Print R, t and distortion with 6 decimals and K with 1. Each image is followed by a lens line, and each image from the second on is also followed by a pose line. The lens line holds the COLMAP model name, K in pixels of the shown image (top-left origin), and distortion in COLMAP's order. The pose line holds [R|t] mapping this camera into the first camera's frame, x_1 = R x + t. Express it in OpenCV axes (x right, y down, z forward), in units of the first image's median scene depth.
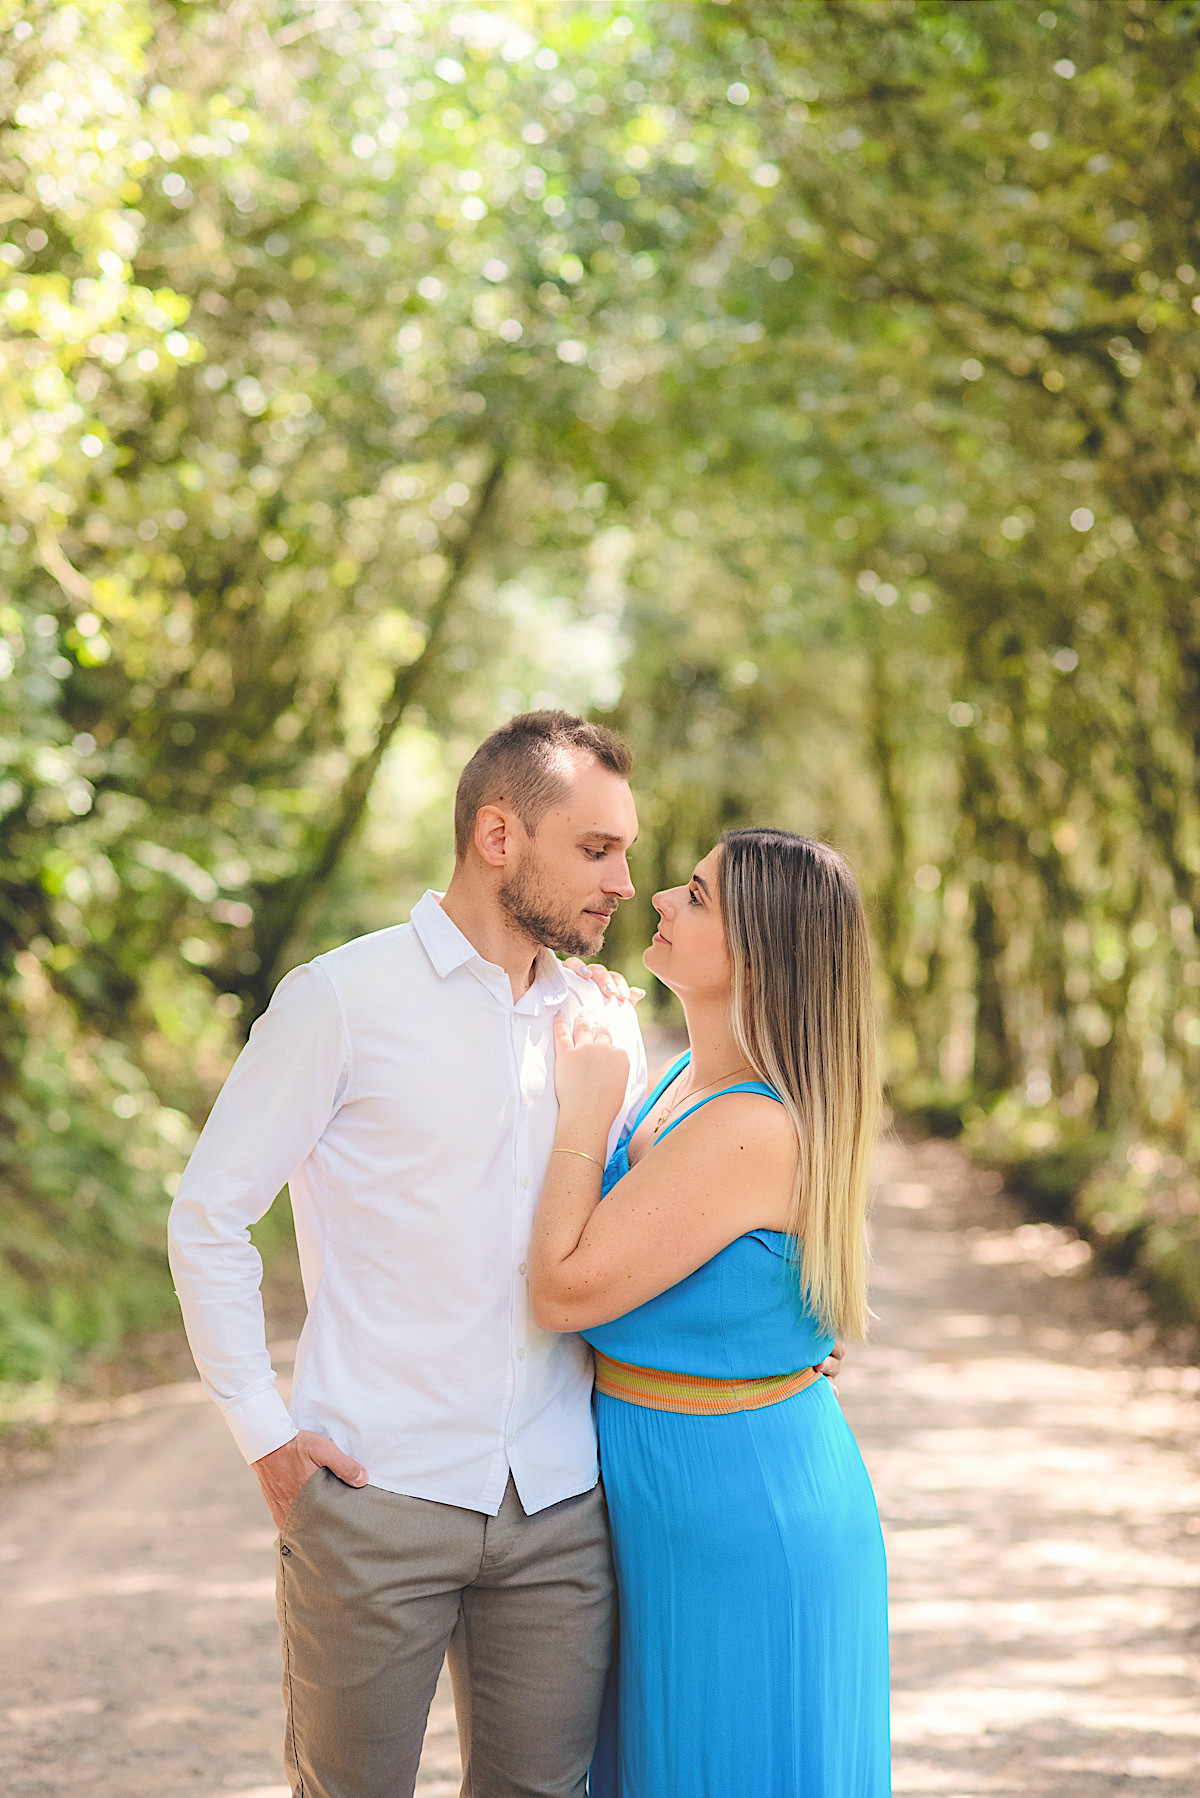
lens RADIAL K [[4179.0, 0, 542.6], [0, 4179.0, 899.9], [0, 0, 1]] dist [-0.115741, -0.148085]
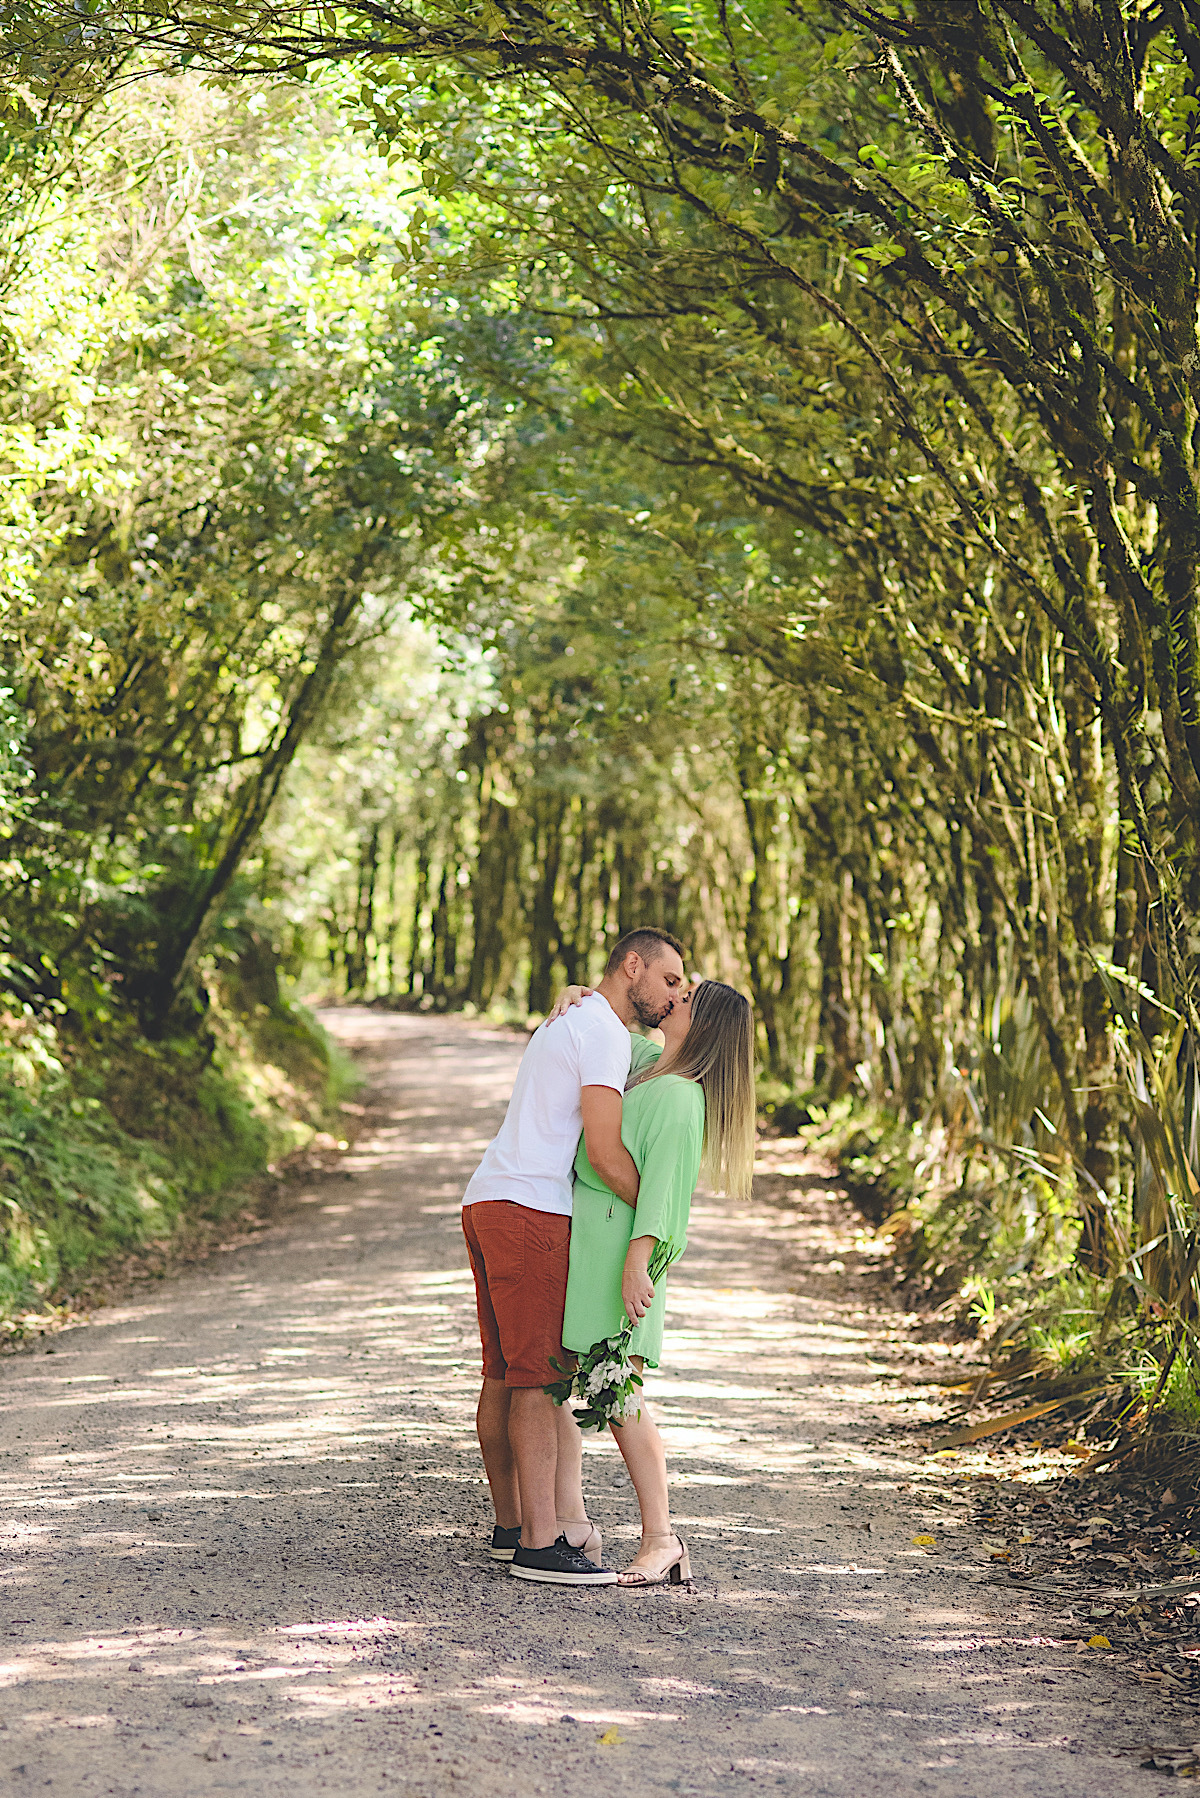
lens RADIAL K [[4179.0, 0, 542.6], [0, 4179.0, 899.9], [0, 0, 1]] dist [-0.115741, -0.148085]
pose [[0.999549, 0.011903, 0.027574, 0.003557], [-0.011884, 0.999929, -0.000877, -0.004045], [-0.027582, 0.000549, 0.999619, -0.175508]]
